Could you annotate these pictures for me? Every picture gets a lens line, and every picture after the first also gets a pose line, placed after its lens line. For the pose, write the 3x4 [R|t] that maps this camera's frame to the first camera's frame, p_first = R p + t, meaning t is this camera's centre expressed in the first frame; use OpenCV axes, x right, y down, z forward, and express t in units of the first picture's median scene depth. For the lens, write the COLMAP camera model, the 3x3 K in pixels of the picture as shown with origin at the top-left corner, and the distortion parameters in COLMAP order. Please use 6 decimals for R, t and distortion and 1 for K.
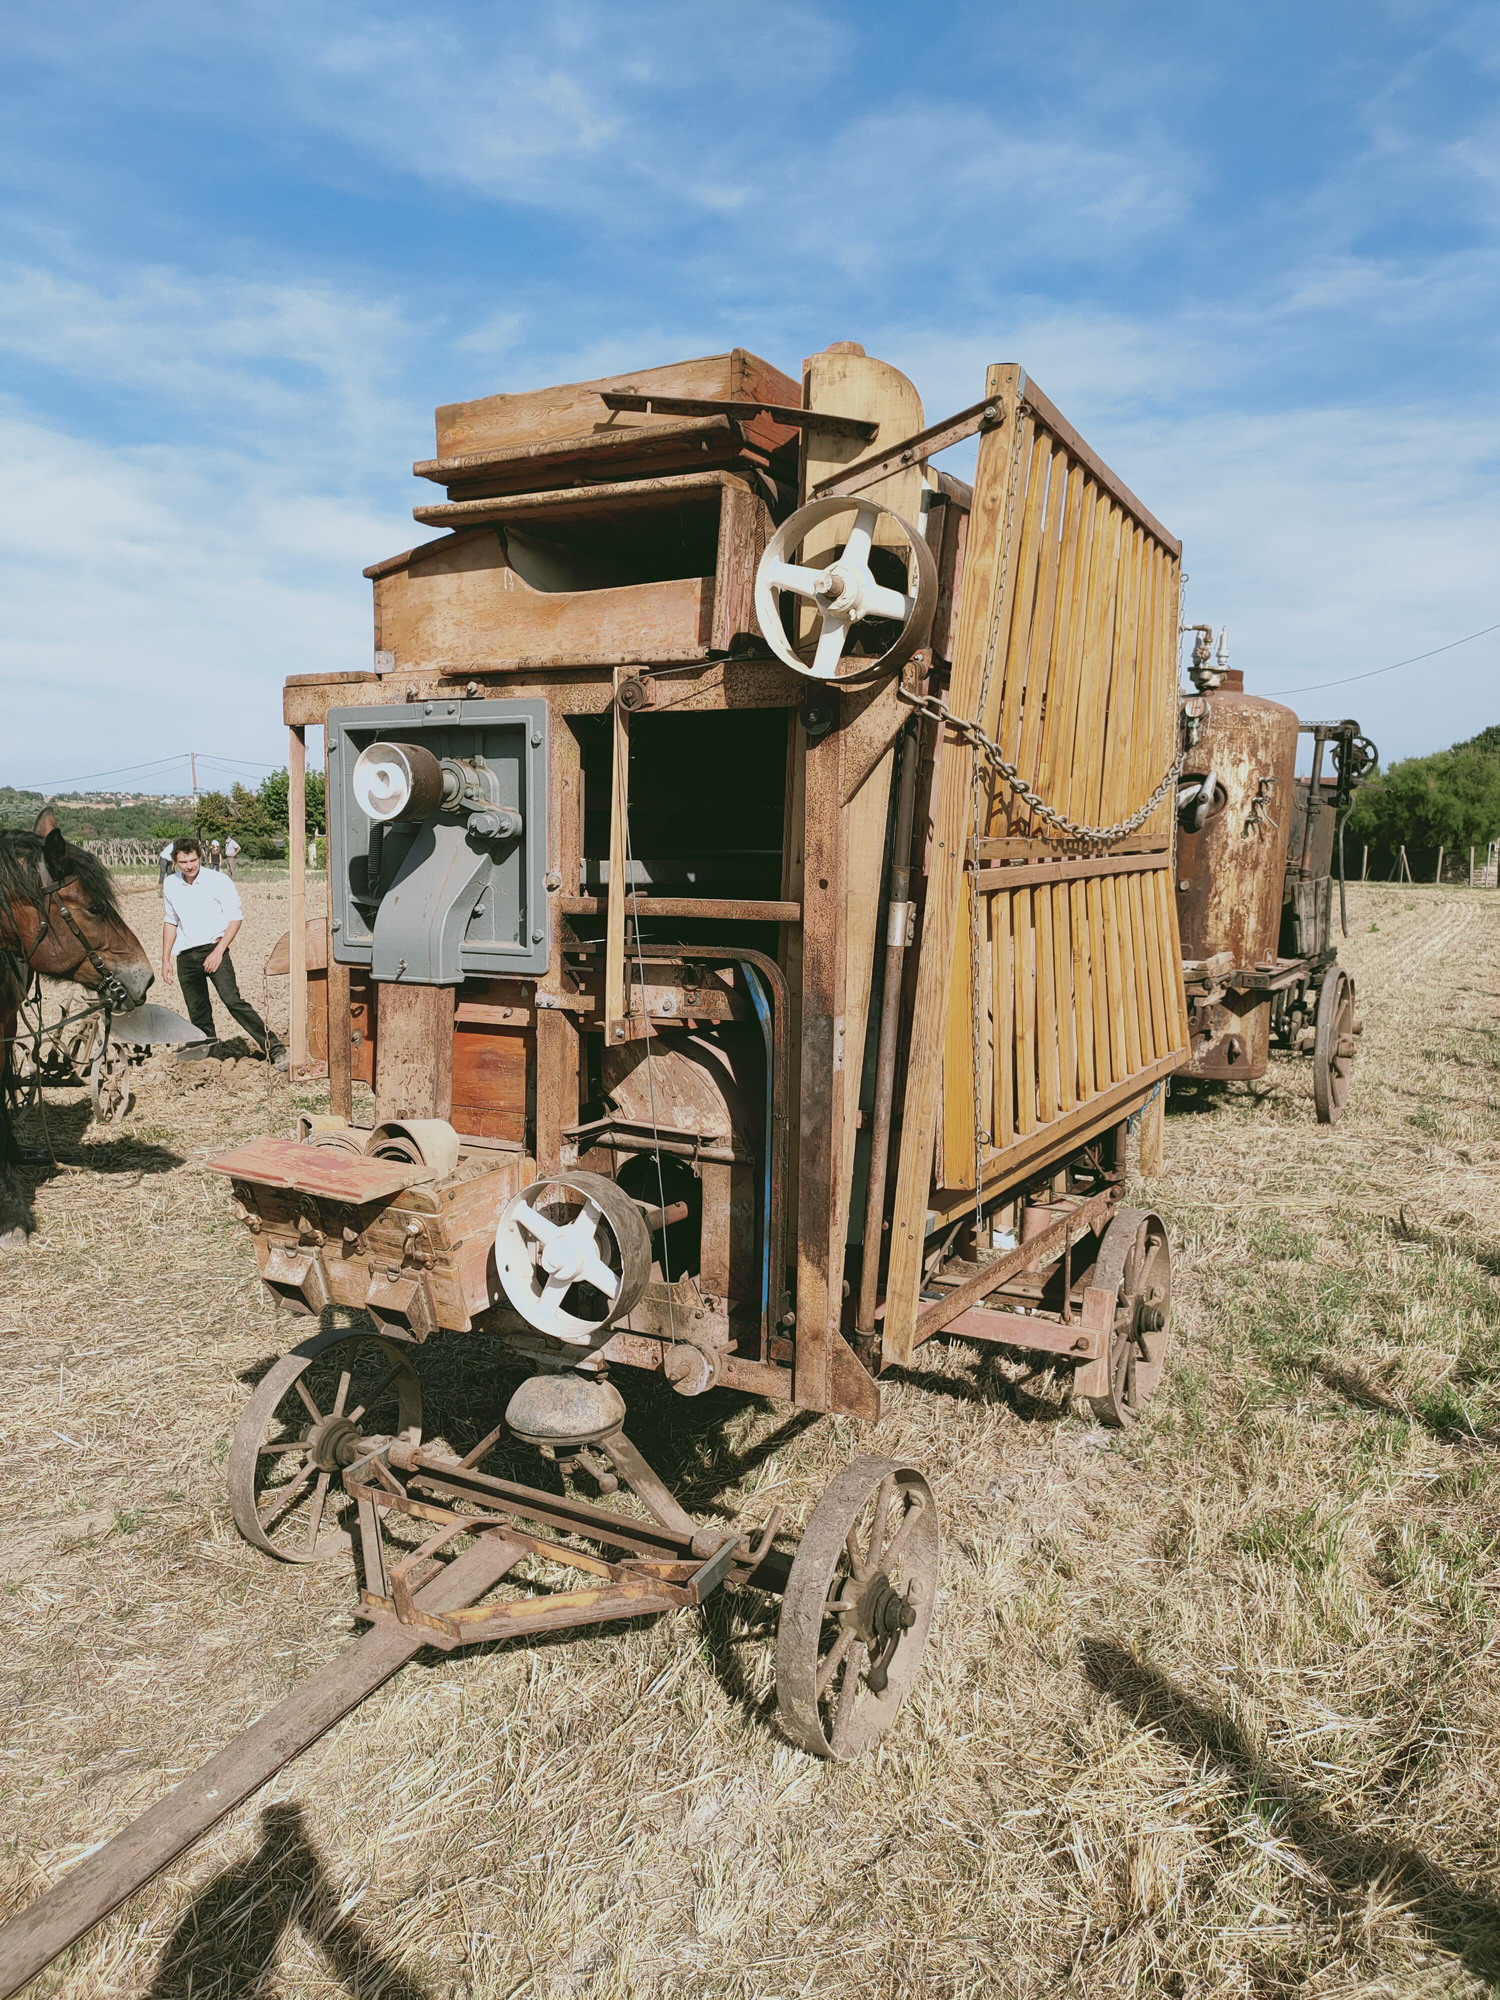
lens RADIAL K [[1521.6, 0, 752.8], [0, 1521.6, 998.0], [0, 0, 1]] dist [0.003428, -0.008101]
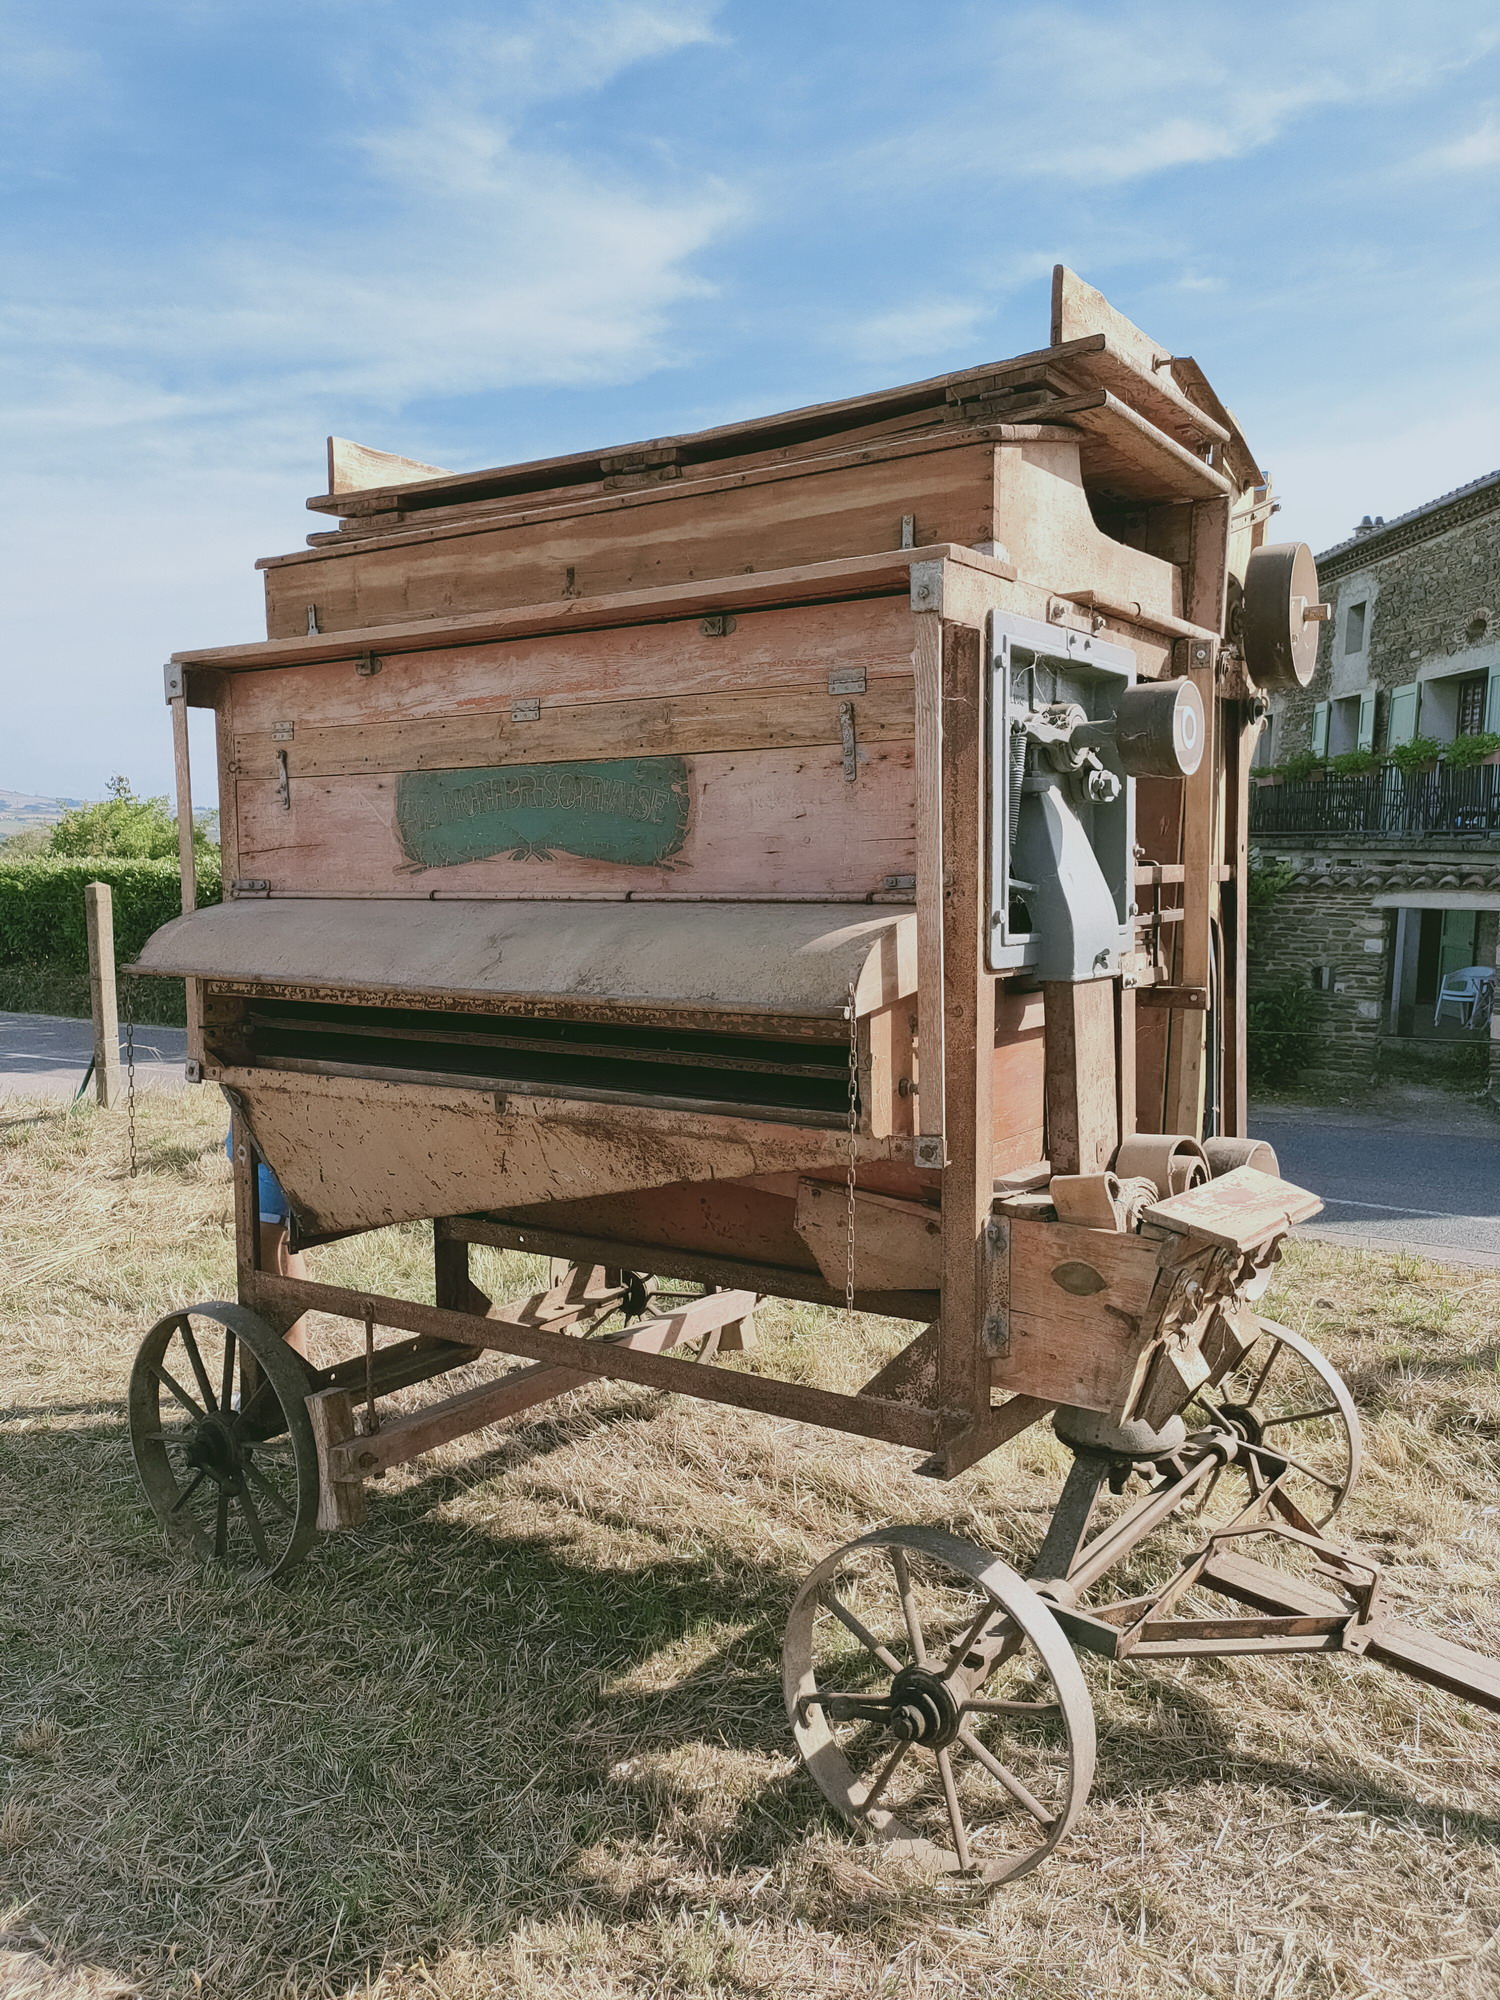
lens RADIAL K [[1521.6, 0, 768.3], [0, 1521.6, 999.4], [0, 0, 1]] dist [0.003428, -0.008101]
pose [[0.076099, -0.094728, 0.992590, -1.051688], [0.112447, 0.989942, 0.085854, -0.089189], [-0.990739, 0.105080, 0.085986, 1.121245]]
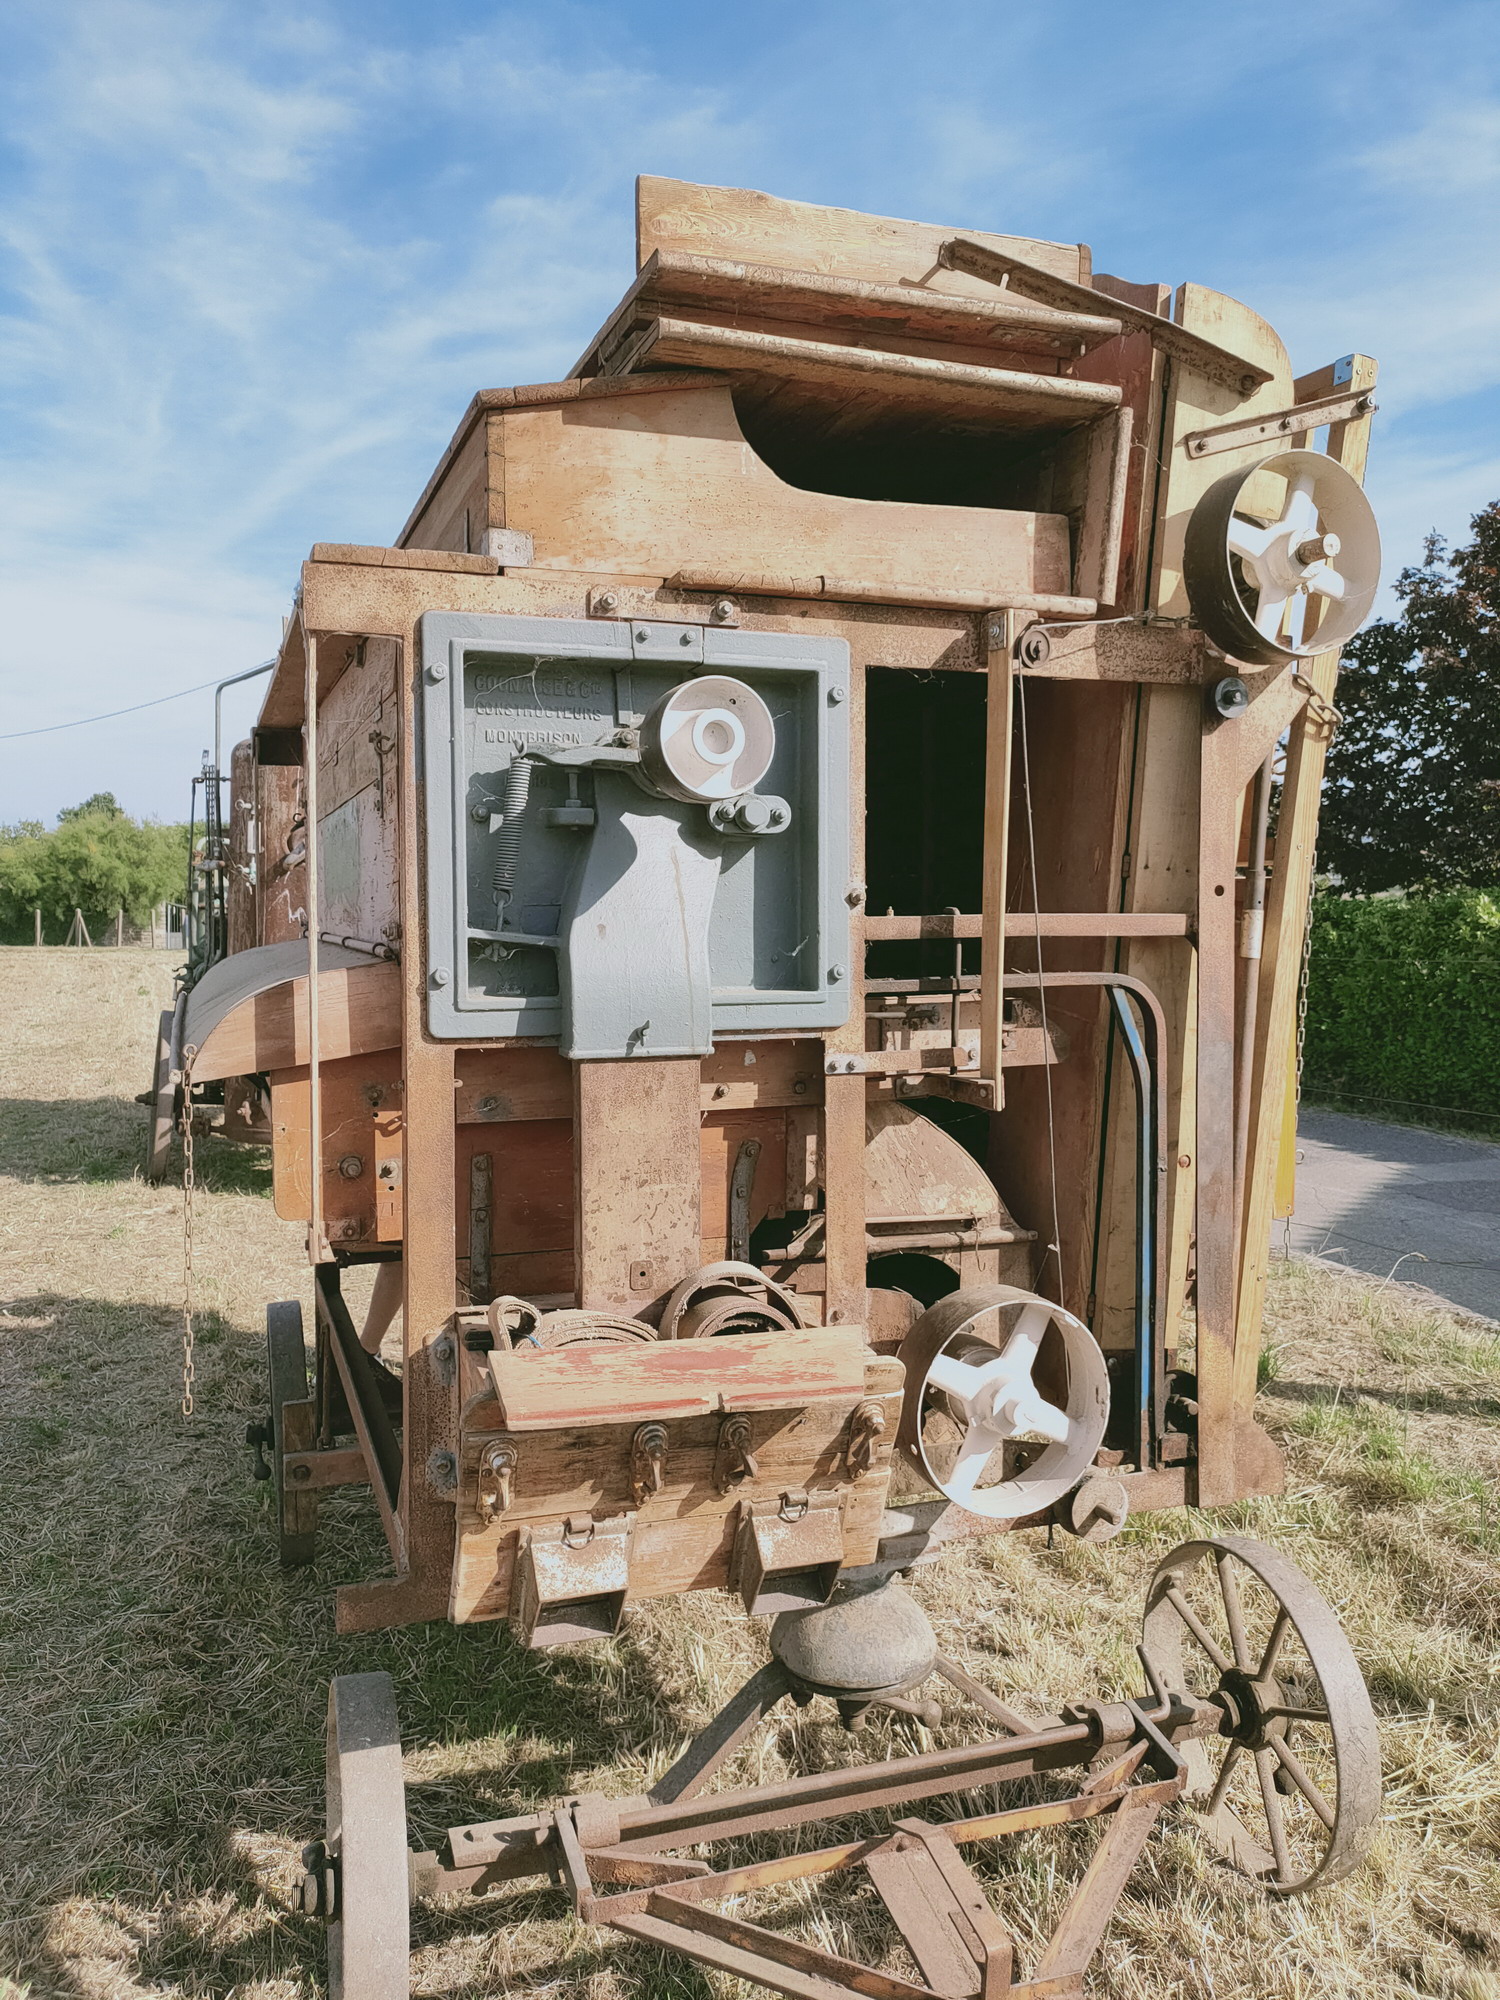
lens RADIAL K [[1521.6, 0, 750.3], [0, 1521.6, 1002.3], [0, 0, 1]] dist [0.003428, -0.008101]
pose [[0.641808, -0.055522, 0.764853, -0.693420], [0.086534, 0.996249, -0.000293, -0.029826], [-0.761967, 0.066374, 0.644205, 0.564992]]
